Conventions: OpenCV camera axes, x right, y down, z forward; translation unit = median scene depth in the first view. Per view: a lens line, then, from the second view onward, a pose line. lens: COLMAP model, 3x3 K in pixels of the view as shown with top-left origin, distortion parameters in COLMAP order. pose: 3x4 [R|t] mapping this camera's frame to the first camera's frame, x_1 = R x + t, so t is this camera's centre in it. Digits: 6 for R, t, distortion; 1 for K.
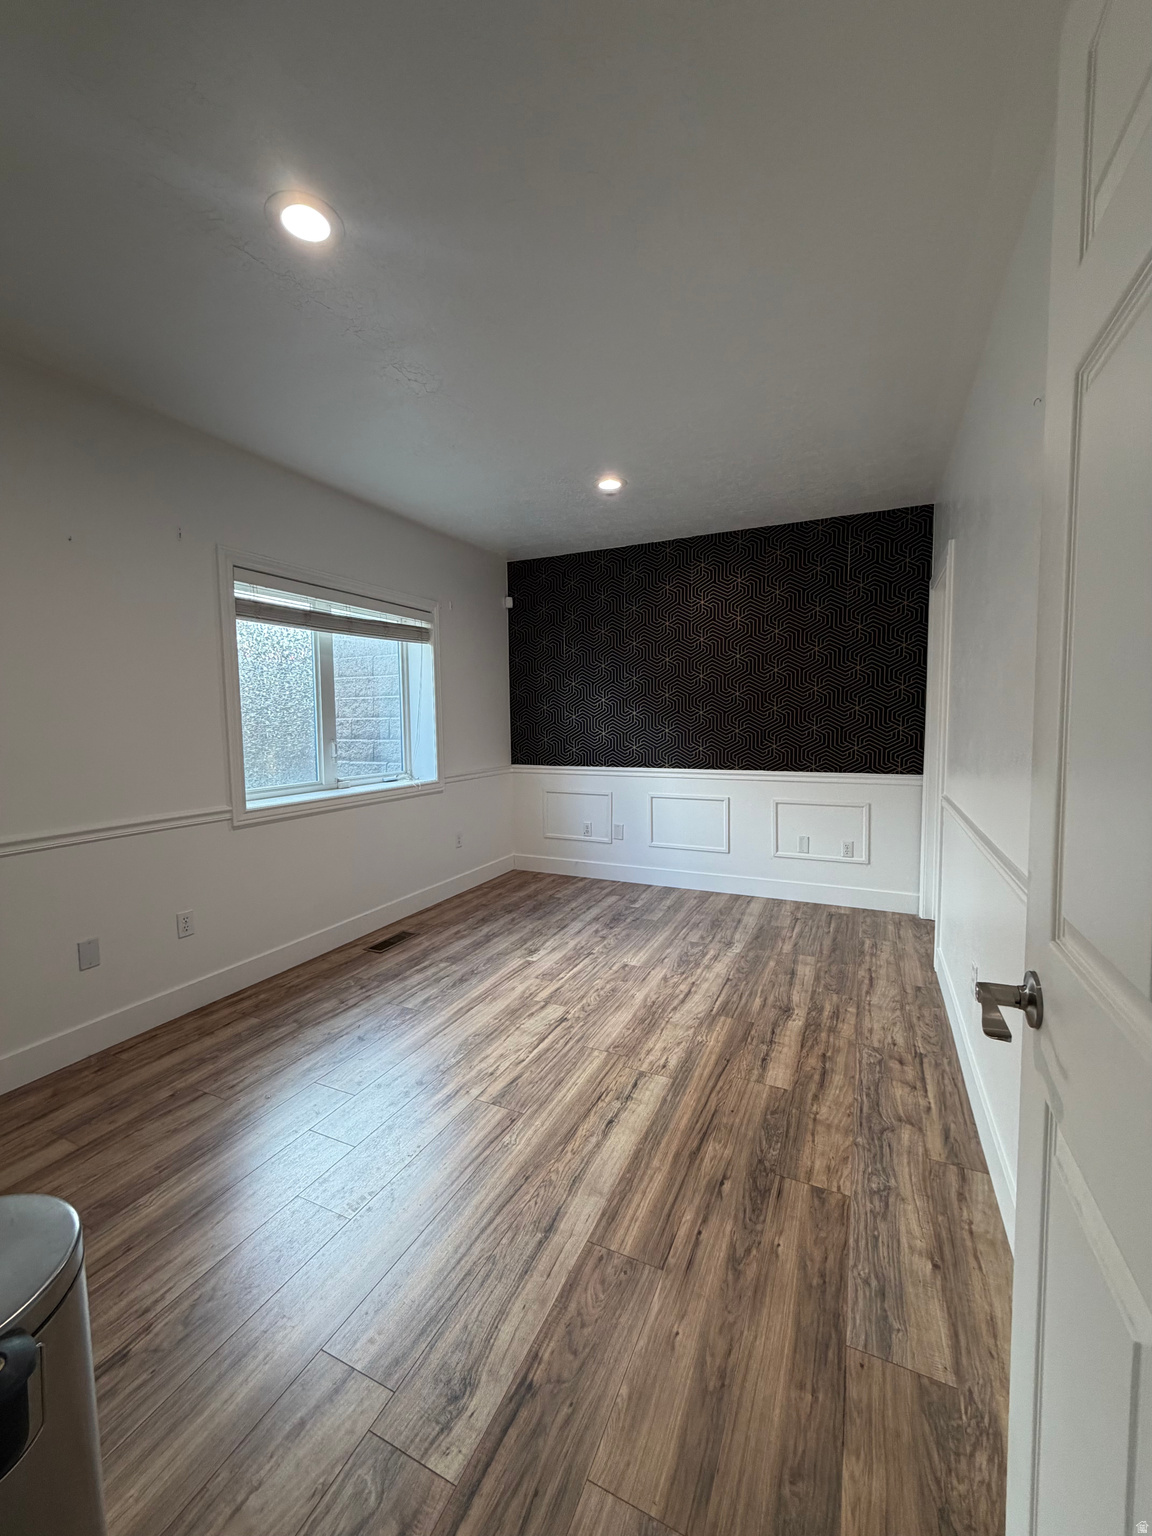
lens RADIAL K [[615.1, 0, 575.1], [0, 615.1, 761.8], [0, 0, 1]] dist [-0.002339, 0.000030]
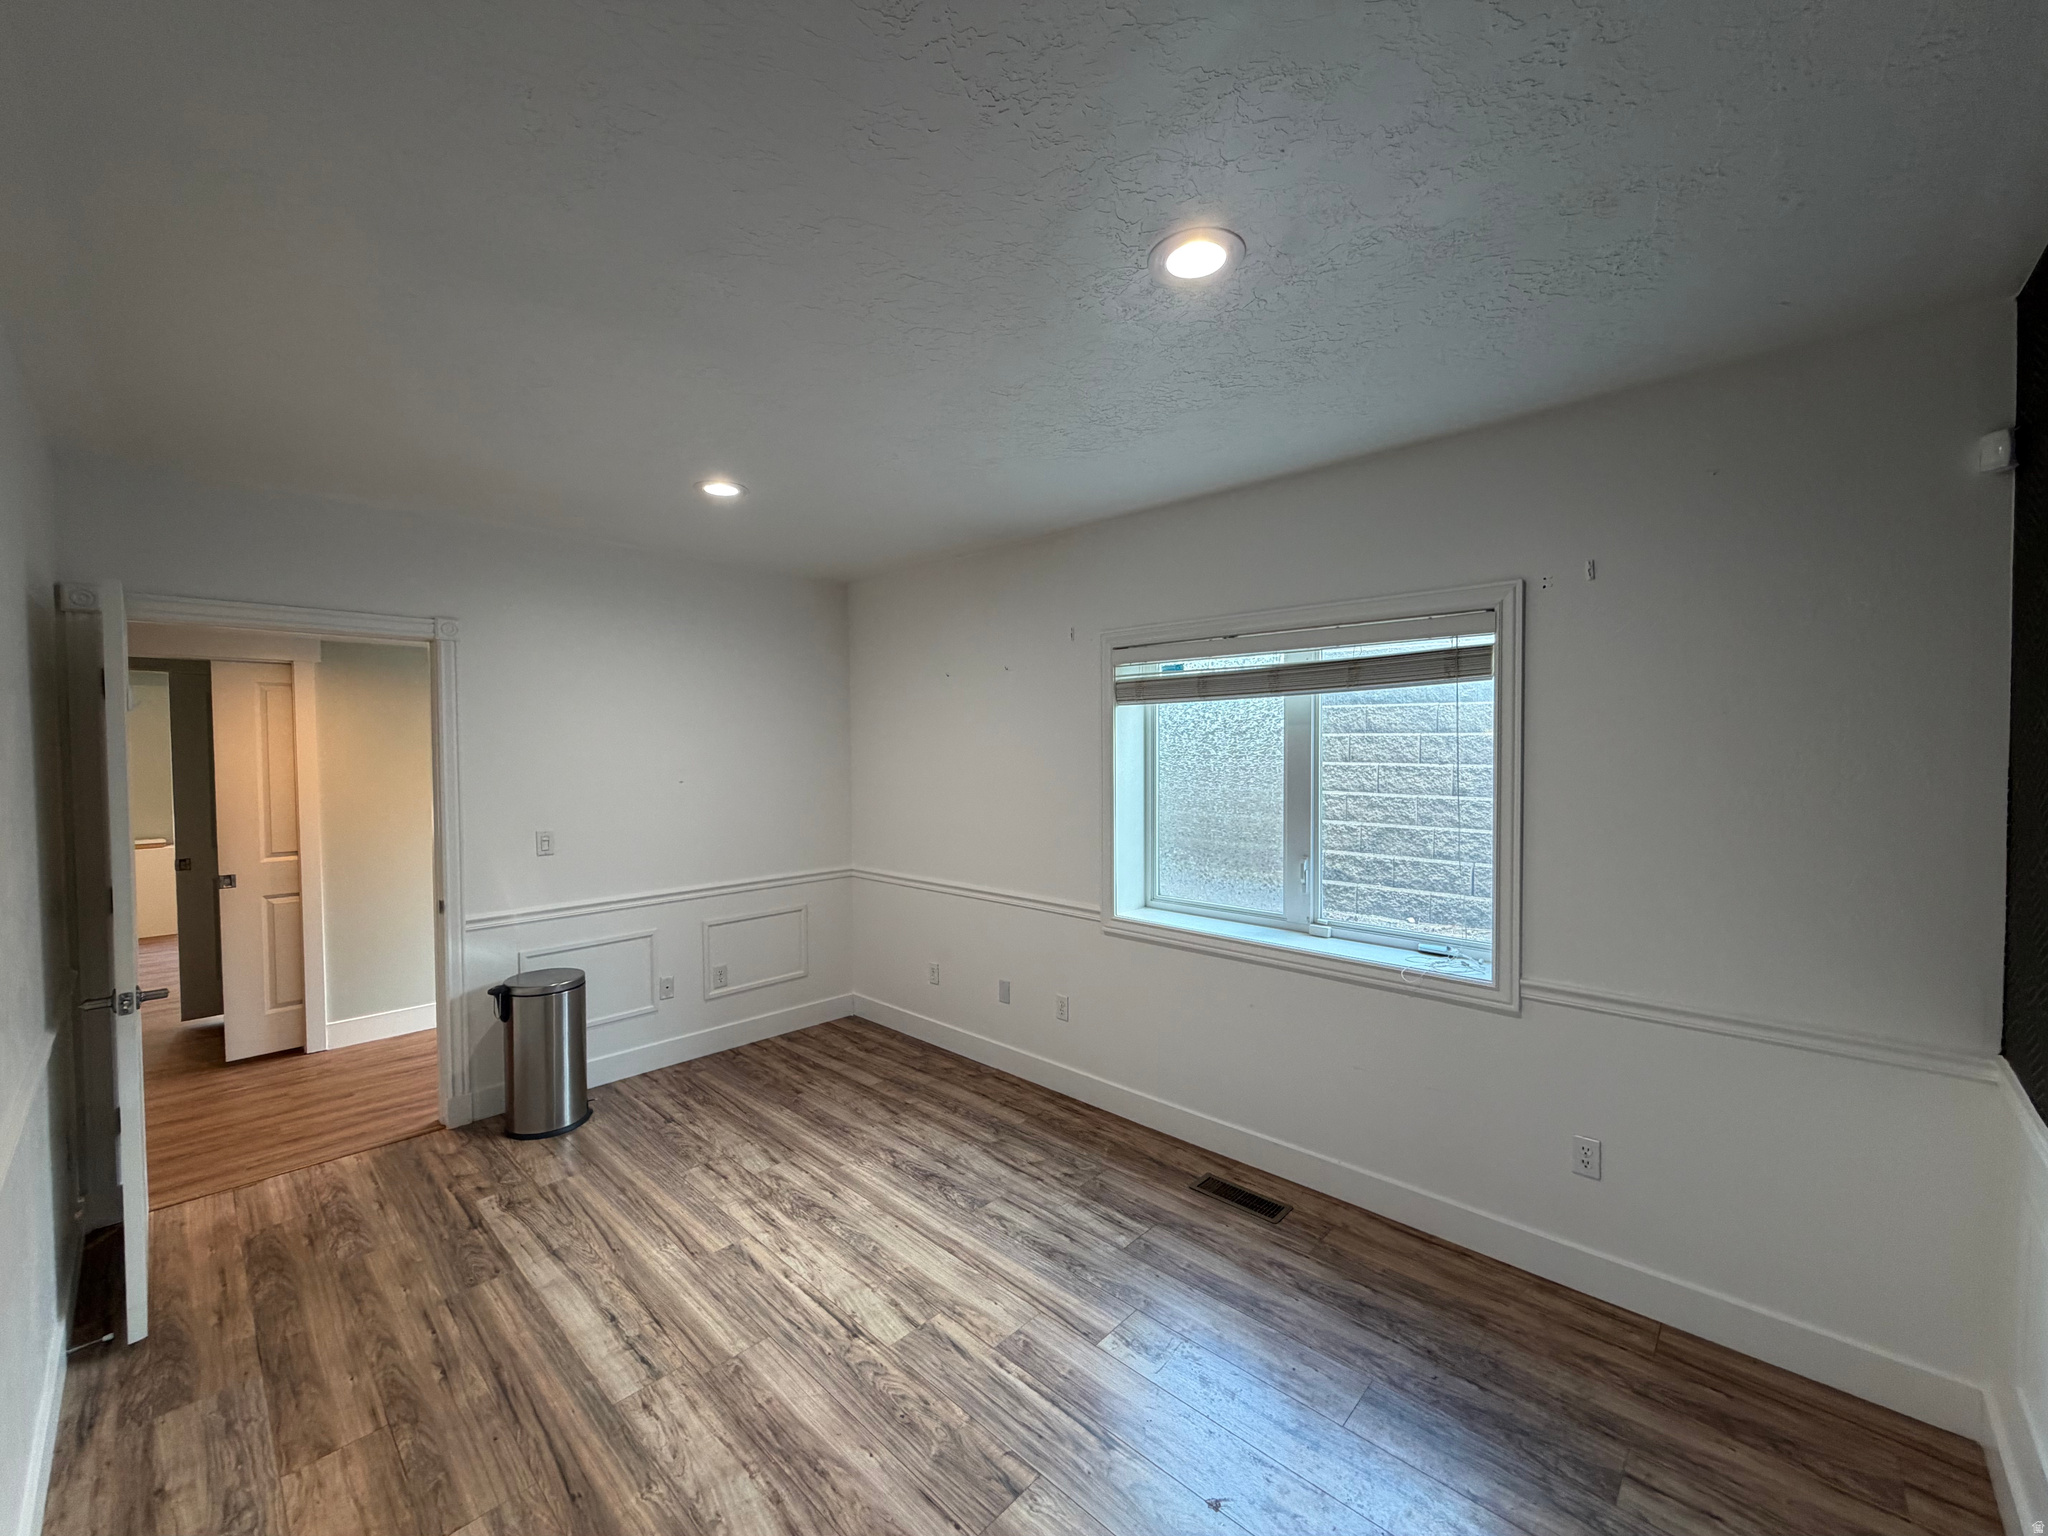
lens RADIAL K [[820.1, 0, 1022.9], [0, 820.1, 760.9], [0, 0, 1]] dist [-0.002339, 0.000030]
pose [[-0.312273, 0.035032, -0.949346, 0.788543], [-0.057785, 0.996769, 0.055790, -0.257654], [0.948233, 0.072279, -0.309239, 1.525167]]
